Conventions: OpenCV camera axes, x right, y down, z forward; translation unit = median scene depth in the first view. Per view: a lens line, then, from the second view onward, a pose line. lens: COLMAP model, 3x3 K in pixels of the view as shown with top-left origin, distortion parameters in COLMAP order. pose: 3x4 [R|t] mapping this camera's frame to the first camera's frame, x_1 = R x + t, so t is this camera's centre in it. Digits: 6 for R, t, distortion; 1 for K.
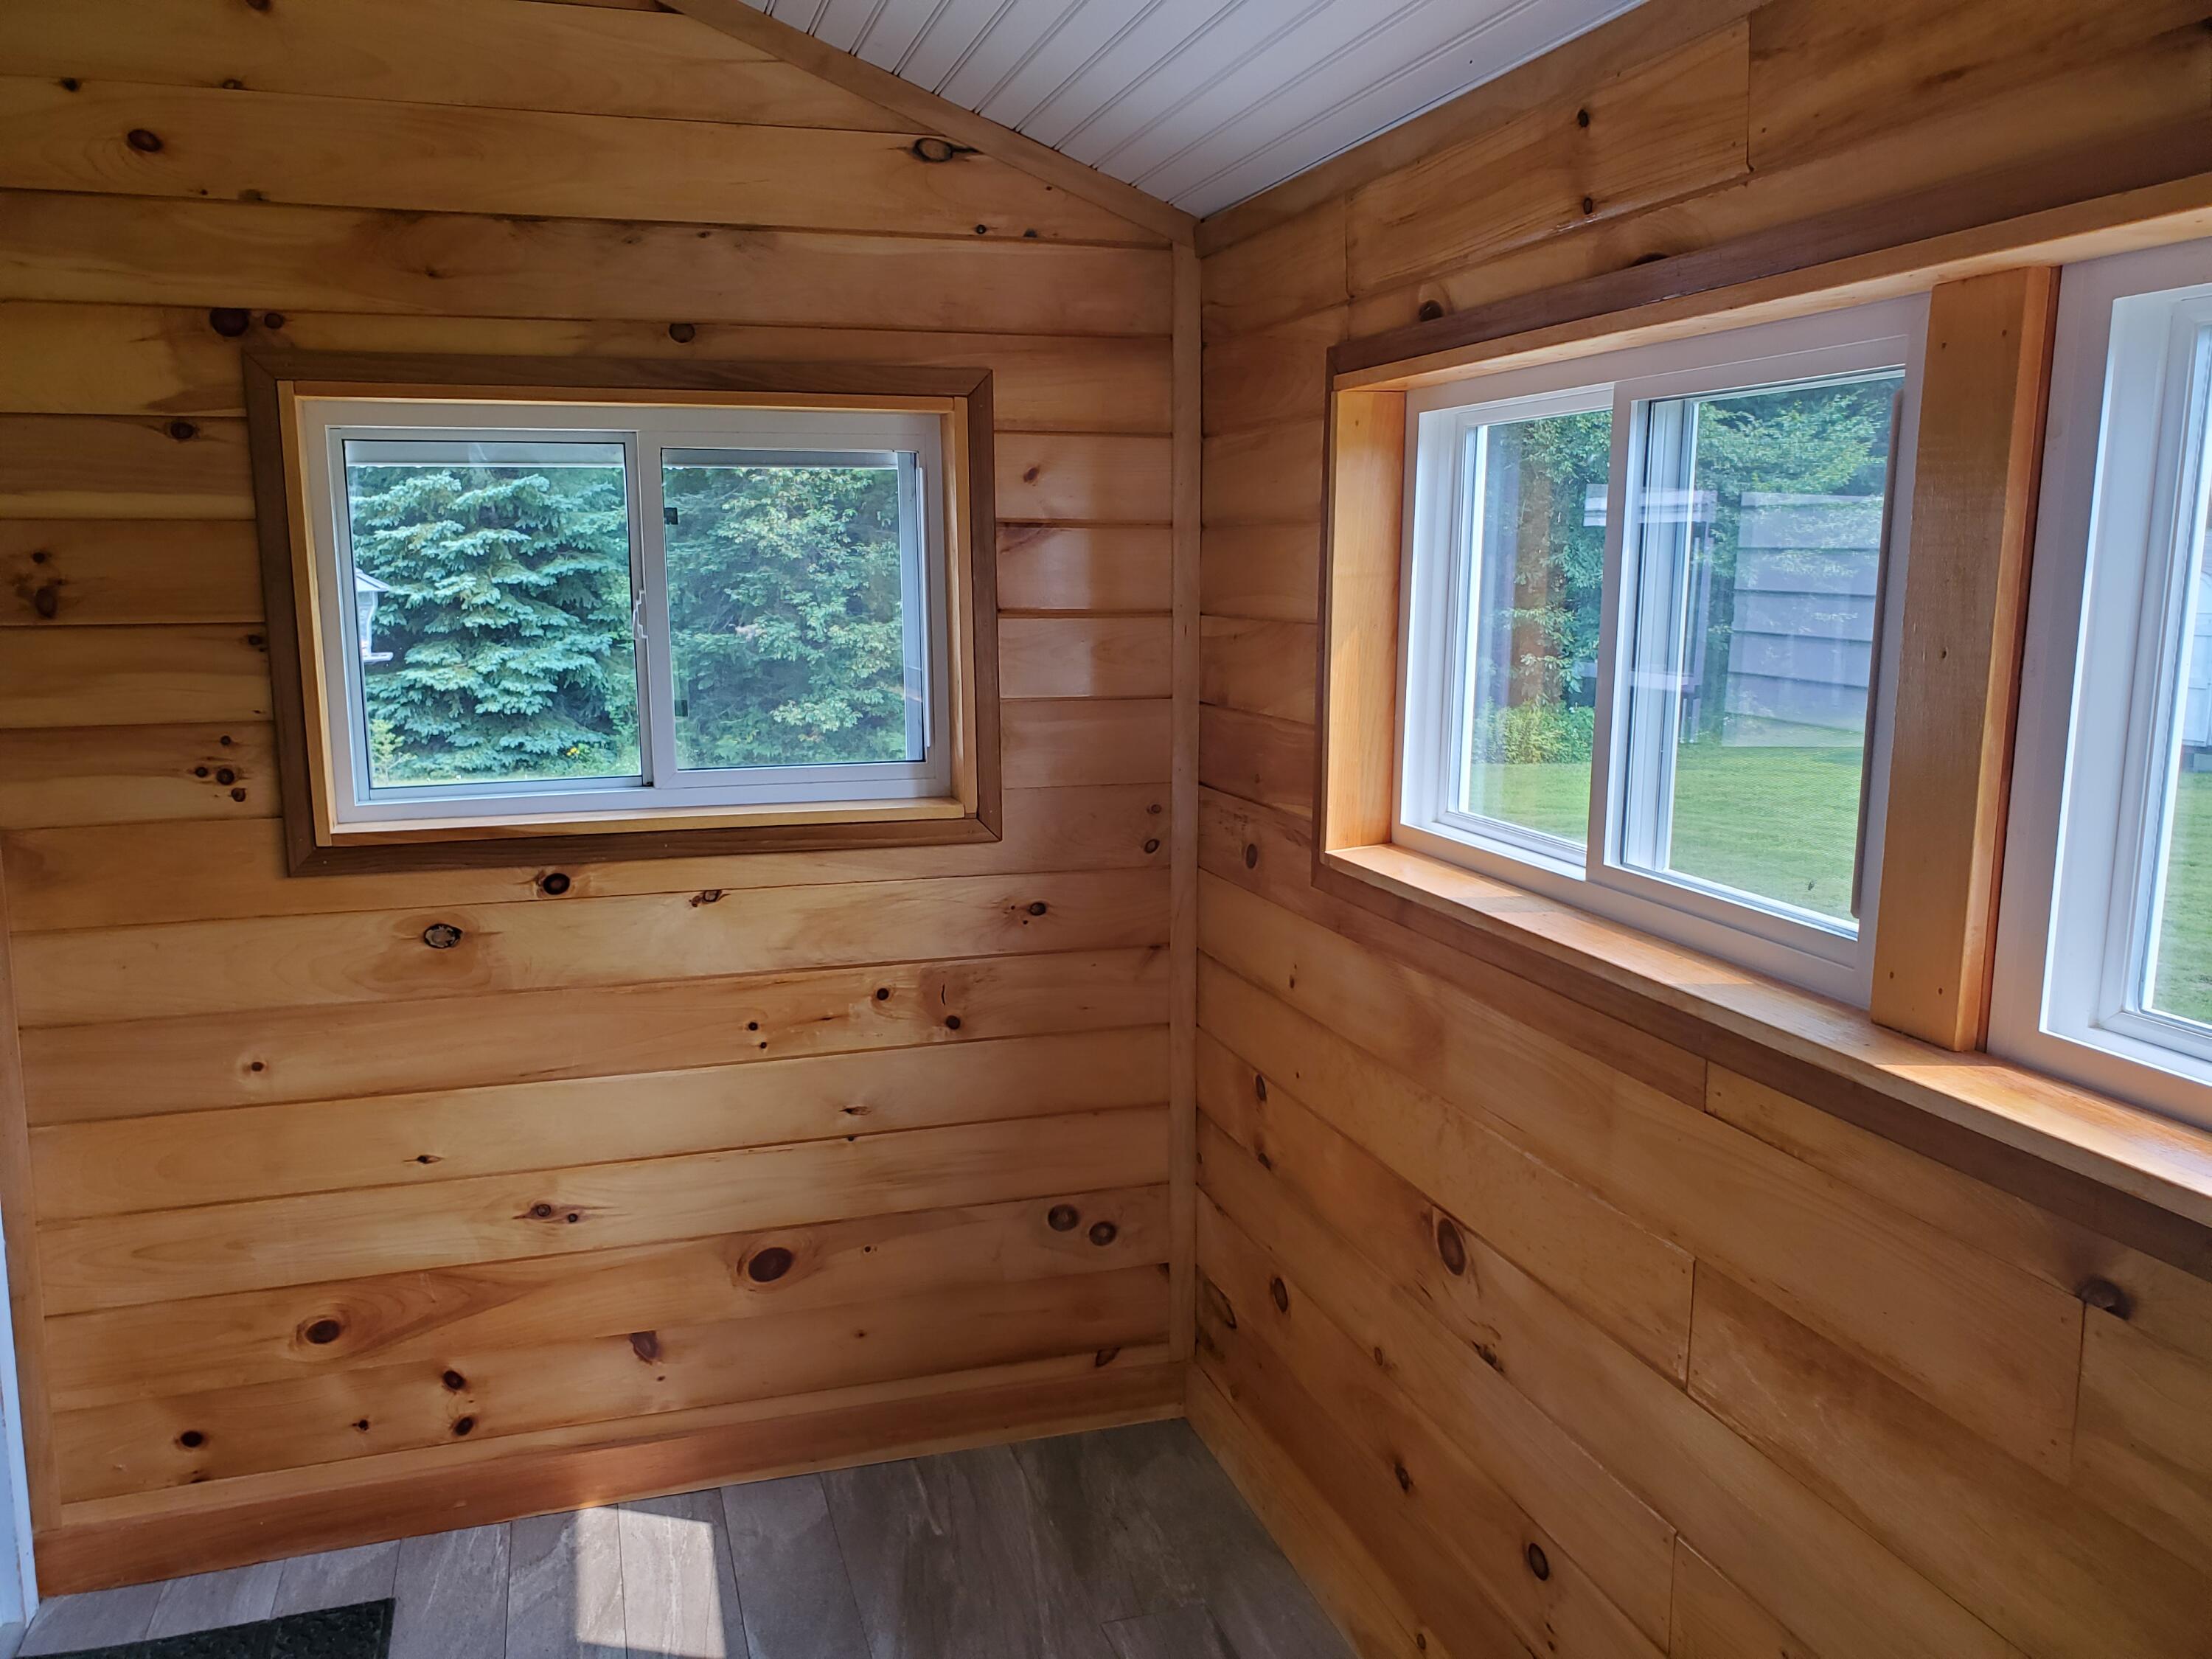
lens RADIAL K [[1737.2, 0, 1105.7], [0, 1737.2, 841.5], [0, 0, 1]] dist [0.044173, -0.026915]
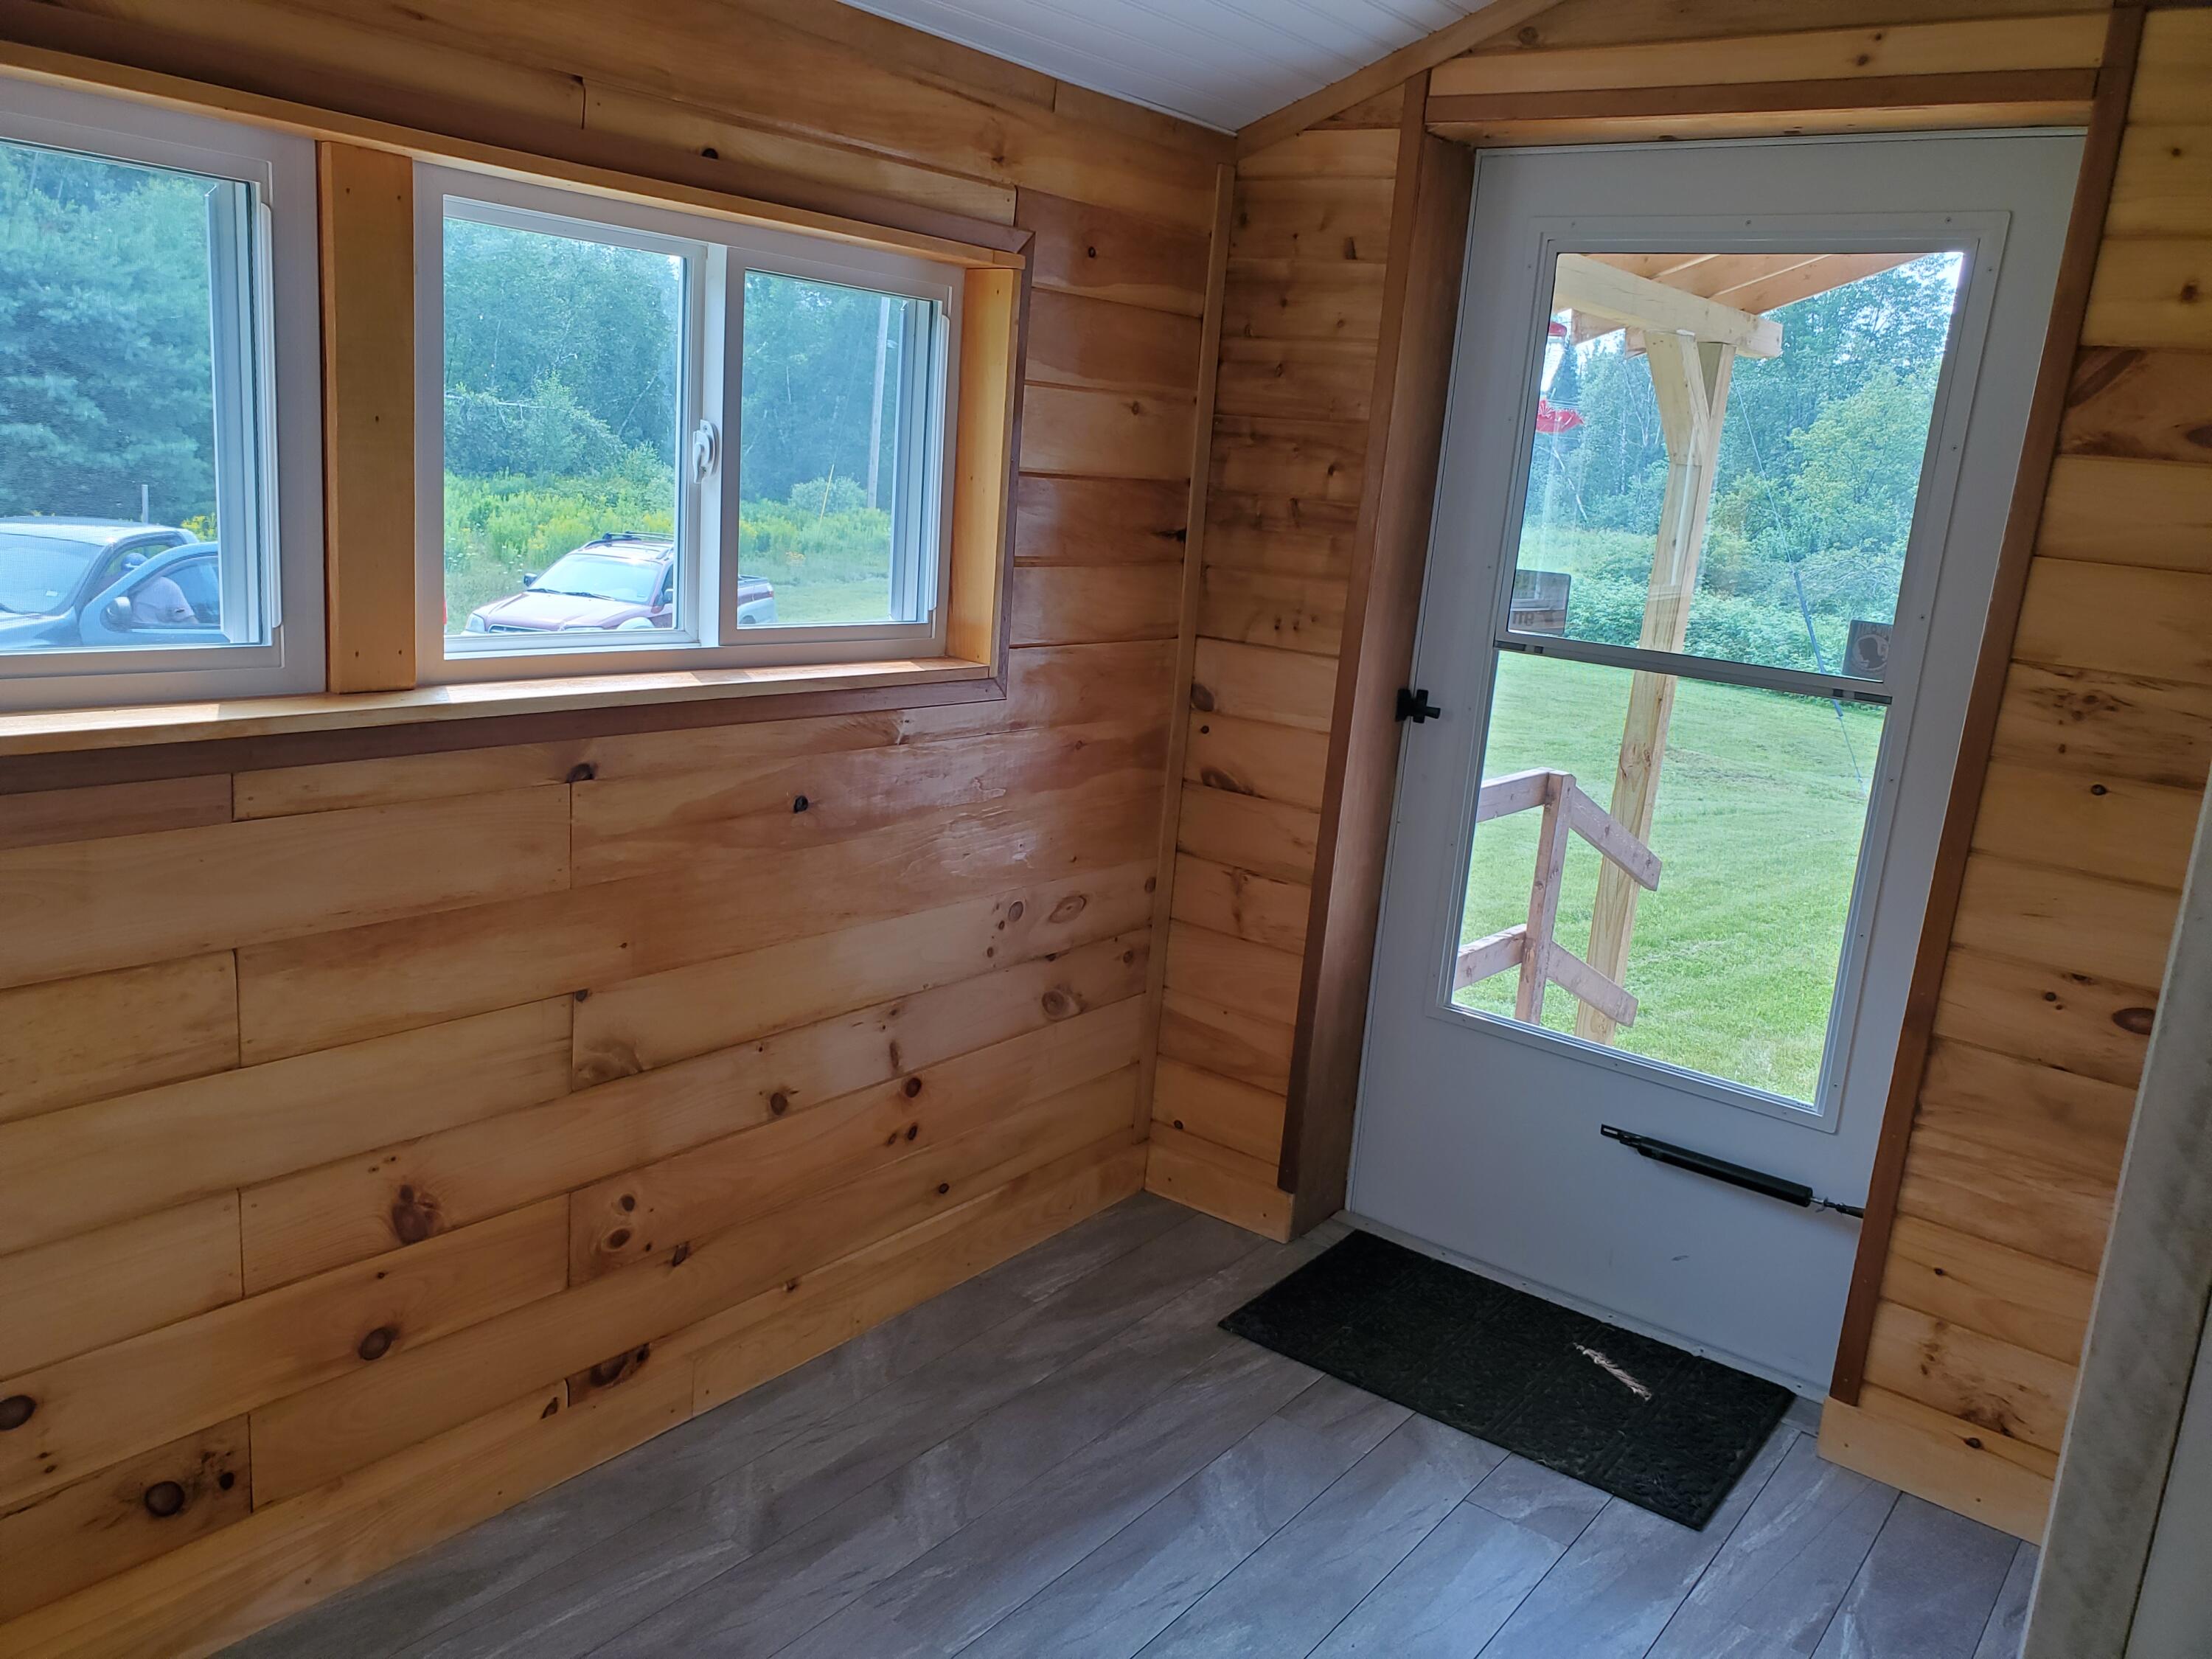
lens RADIAL K [[1737.2, 0, 1108.7], [0, 1737.2, 831.9], [0, 0, 1]] dist [0.044173, -0.026915]
pose [[-0.576893, -0.221963, 0.786083, -1.087277], [0.056749, 0.949154, 0.309655, -0.198836], [-0.814846, 0.223248, -0.534964, 1.372481]]
